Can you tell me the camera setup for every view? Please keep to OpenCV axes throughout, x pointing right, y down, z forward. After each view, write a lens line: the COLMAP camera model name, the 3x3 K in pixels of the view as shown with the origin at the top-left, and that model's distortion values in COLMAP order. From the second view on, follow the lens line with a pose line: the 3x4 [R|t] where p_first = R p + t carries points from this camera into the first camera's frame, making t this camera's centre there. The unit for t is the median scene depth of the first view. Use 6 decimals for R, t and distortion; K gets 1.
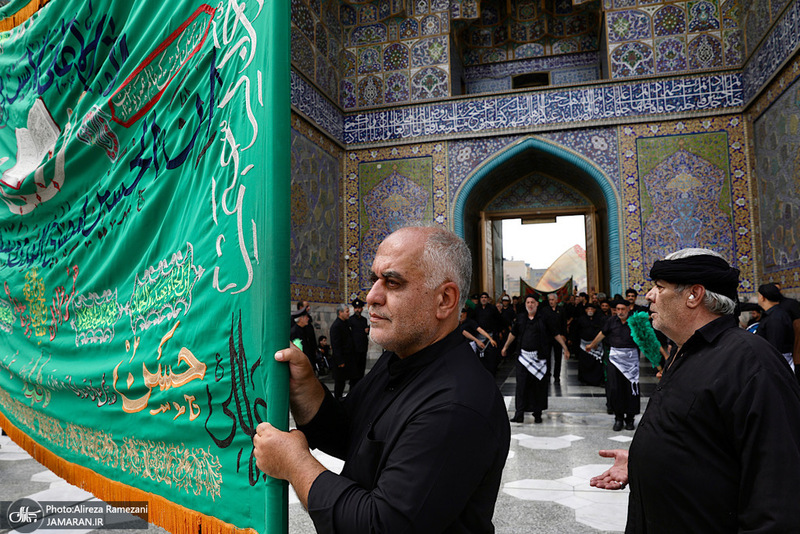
lens RADIAL K [[556.0, 0, 403.8], [0, 556.0, 271.5], [0, 0, 1]] dist [-0.107242, 0.074610]
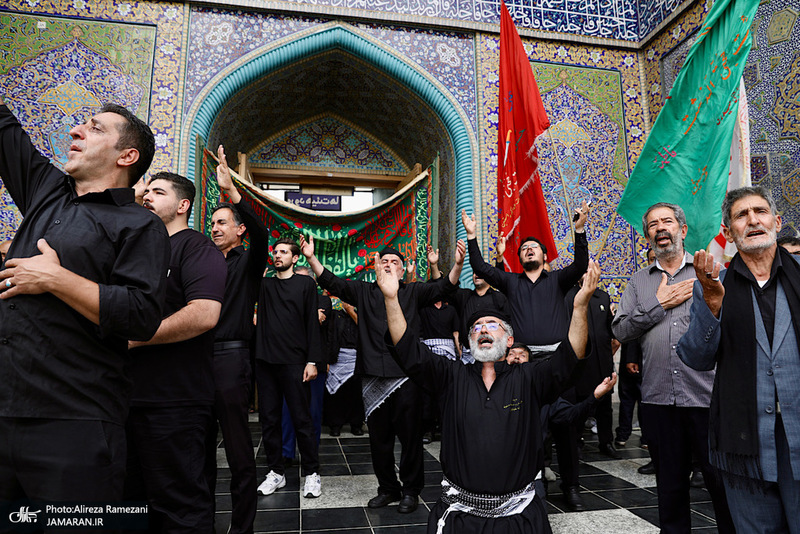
lens RADIAL K [[556.0, 0, 403.8], [0, 556.0, 271.5], [0, 0, 1]] dist [-0.107242, 0.074610]
pose [[0.895896, 0.075369, 0.437823, 0.061017], [-0.047559, 0.996112, -0.074159, 0.059802], [-0.441710, 0.045616, 0.895997, 0.490134]]
